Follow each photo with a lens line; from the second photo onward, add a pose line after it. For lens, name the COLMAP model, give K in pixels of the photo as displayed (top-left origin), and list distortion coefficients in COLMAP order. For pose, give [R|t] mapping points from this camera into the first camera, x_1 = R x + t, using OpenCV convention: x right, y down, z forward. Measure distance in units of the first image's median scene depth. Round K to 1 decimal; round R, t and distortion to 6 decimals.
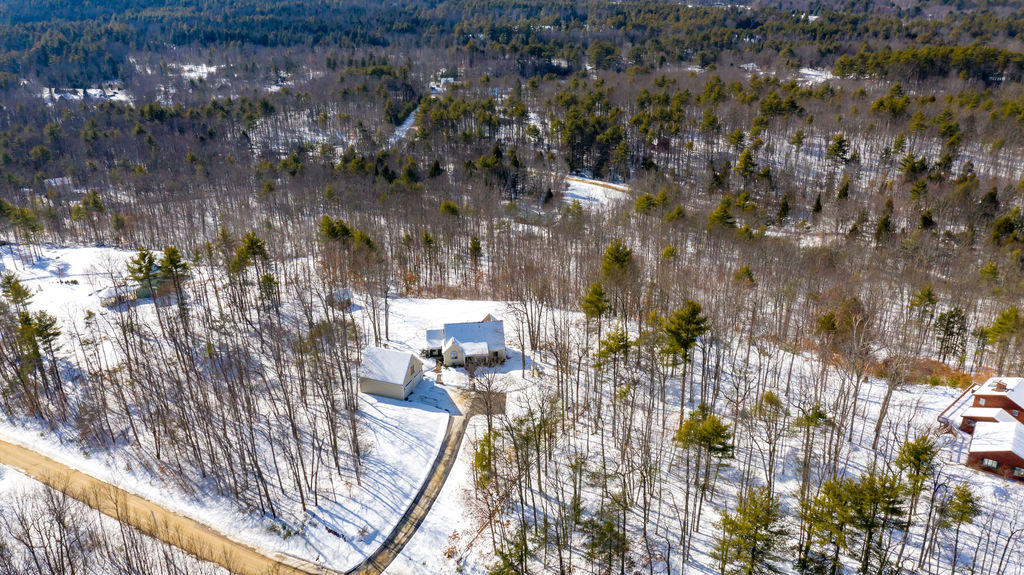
lens RADIAL K [[815.3, 0, 506.7], [0, 815.3, 295.5], [0, 0, 1]] dist [-0.013119, 0.039934]
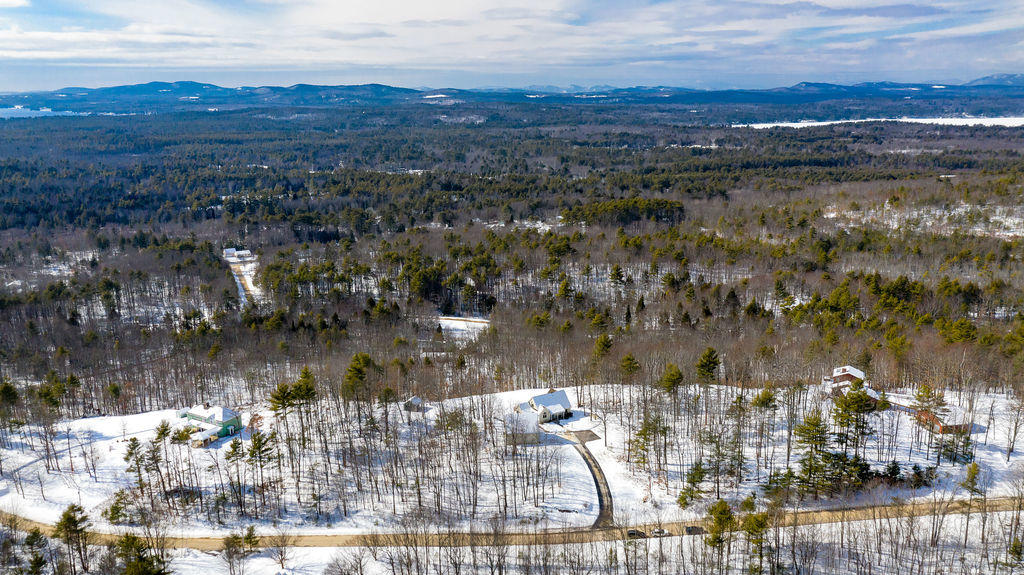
lens RADIAL K [[815.3, 0, 519.6], [0, 815.3, 292.0], [0, 0, 1]] dist [-0.013119, 0.039934]
pose [[0.906256, -0.094022, 0.412141, -0.365753], [0.170497, 0.973433, -0.152835, 0.038292], [-0.386822, 0.208777, 0.898210, -0.205800]]
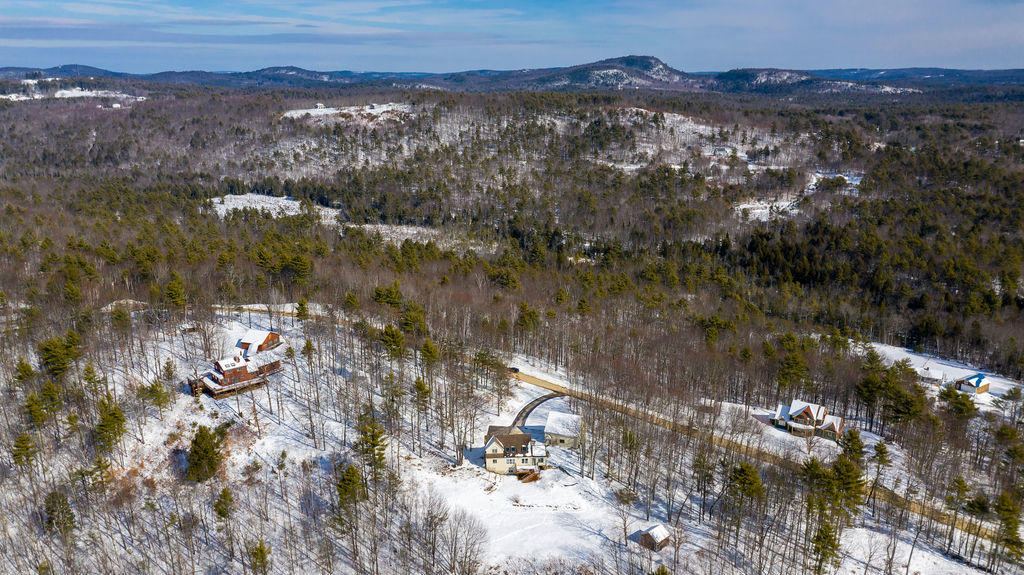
lens RADIAL K [[815.3, 0, 513.1], [0, 815.3, 287.8], [0, 0, 1]] dist [-0.013119, 0.039934]
pose [[-0.999203, -0.012199, 0.038008, -0.048788], [0.014432, 0.777347, 0.628907, -0.484849], [-0.037217, 0.628954, -0.776551, 0.953145]]
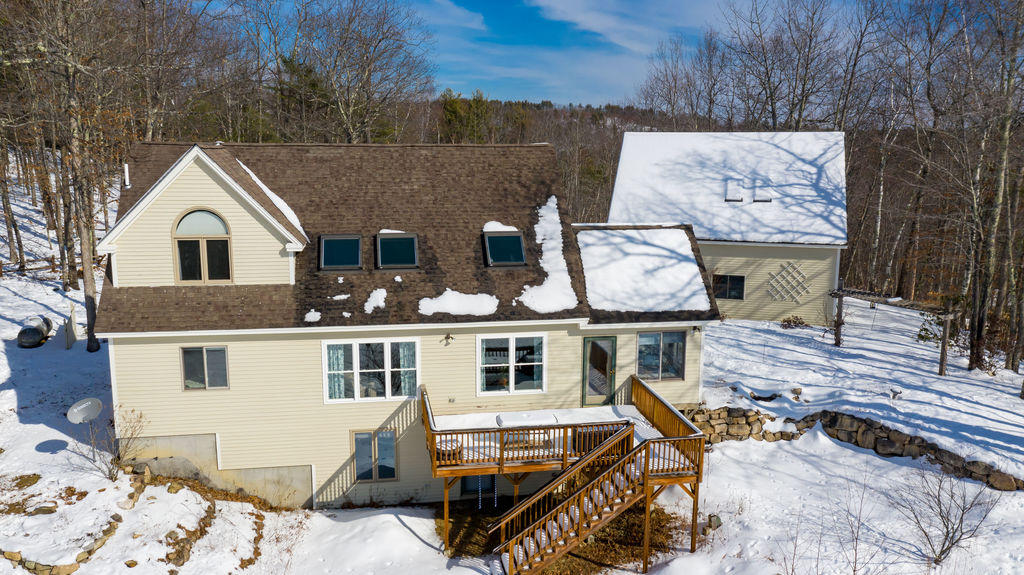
lens RADIAL K [[815.3, 0, 510.3], [0, 815.3, 285.5], [0, 0, 1]] dist [-0.013119, 0.039934]
pose [[-0.998848, 0.004075, -0.047806, -0.031800], [-0.023070, 0.832850, 0.553018, -0.012360], [0.042069, 0.553484, -0.831796, 0.587984]]
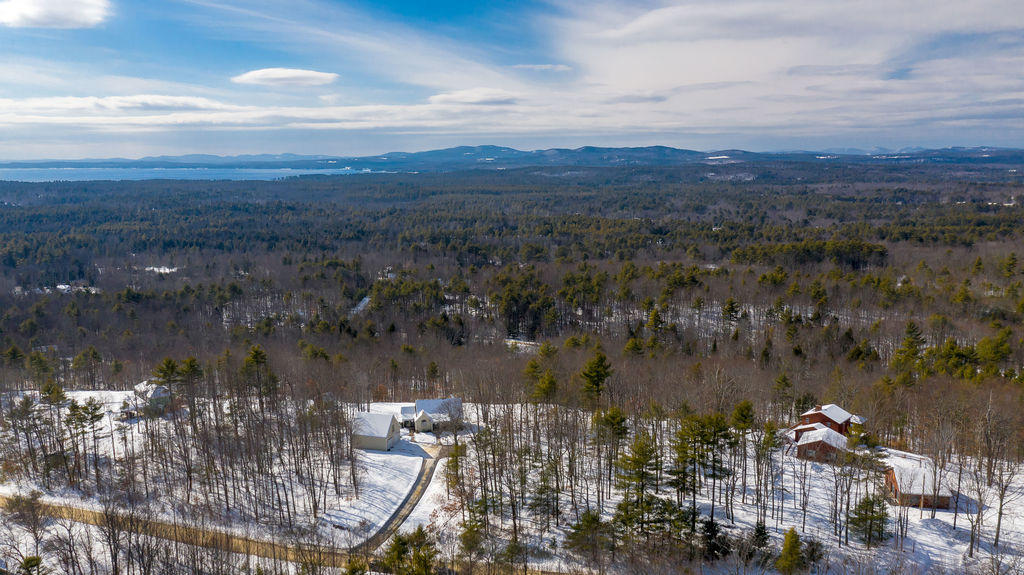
lens RADIAL K [[815.3, 0, 509.7], [0, 815.3, 296.3], [0, 0, 1]] dist [-0.013119, 0.039934]
pose [[0.996494, -0.011630, 0.082850, -0.017326], [0.032473, 0.966417, -0.254918, 0.108138], [-0.077104, 0.256715, 0.963407, -0.150813]]
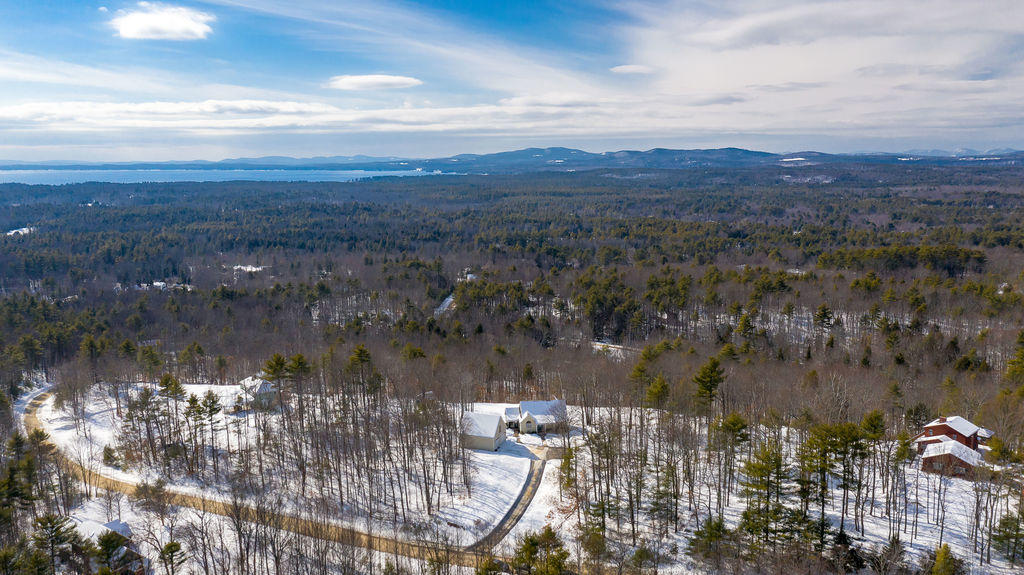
lens RADIAL K [[815.3, 0, 511.1], [0, 815.3, 293.6], [0, 0, 1]] dist [-0.013119, 0.039934]
pose [[0.999996, 0.002019, 0.002175, -0.048870], [-0.001380, 0.965206, -0.261485, 0.107681], [-0.002627, 0.261481, 0.965205, -0.151677]]
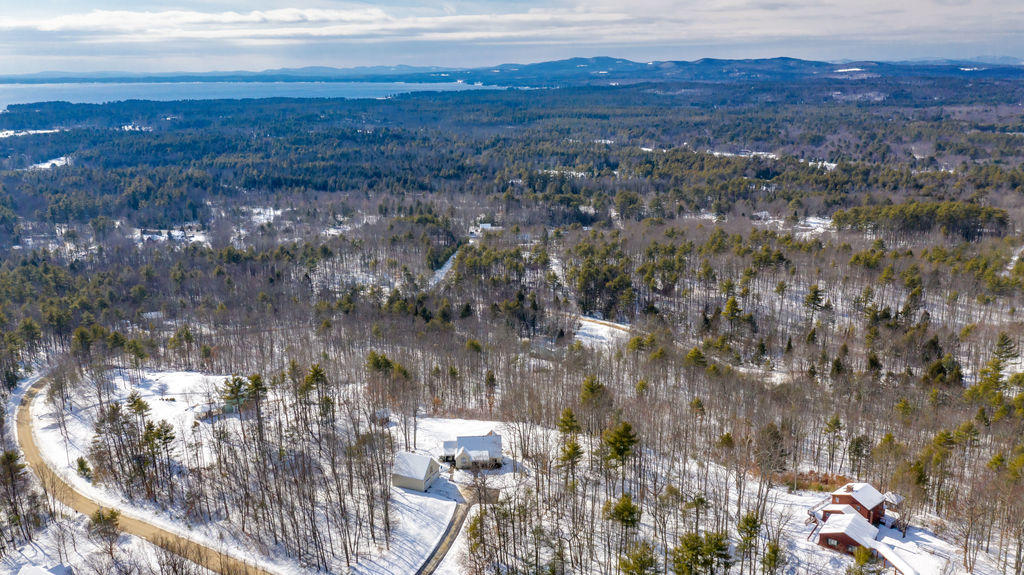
lens RADIAL K [[815.3, 0, 508.6], [0, 815.3, 290.6], [0, 0, 1]] dist [-0.013119, 0.039934]
pose [[0.998584, 0.014246, -0.051247, 0.037680], [-0.022337, 0.986709, -0.160953, 0.006288], [0.048273, 0.161870, 0.985631, -0.183348]]
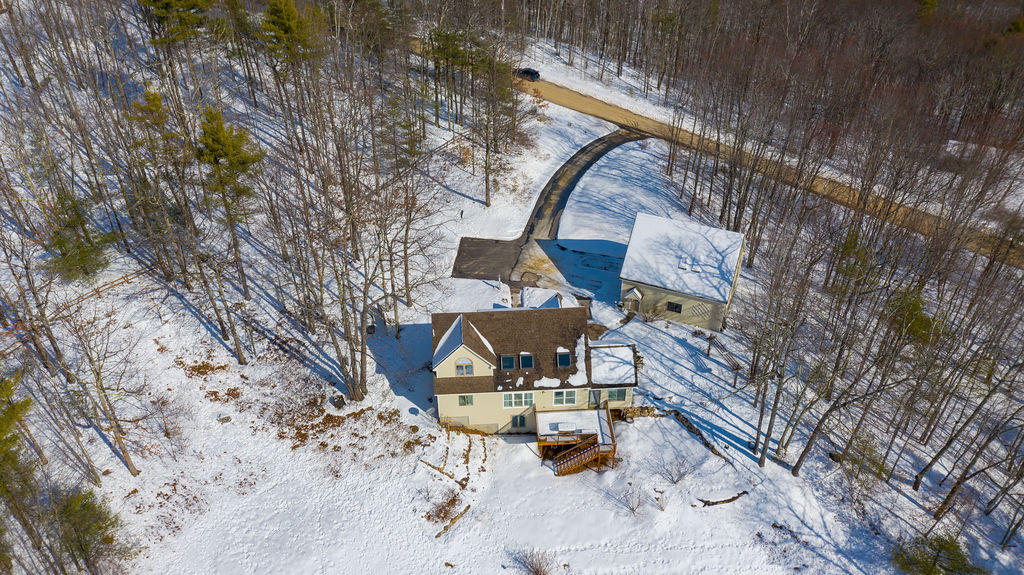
lens RADIAL K [[815.3, 0, 511.7], [0, 815.3, 289.3], [0, 0, 1]] dist [-0.013119, 0.039934]
pose [[-0.998460, -0.030287, 0.046489, -0.030710], [0.025415, 0.495150, 0.868435, -0.154397], [-0.049321, 0.868279, -0.493618, 0.611494]]
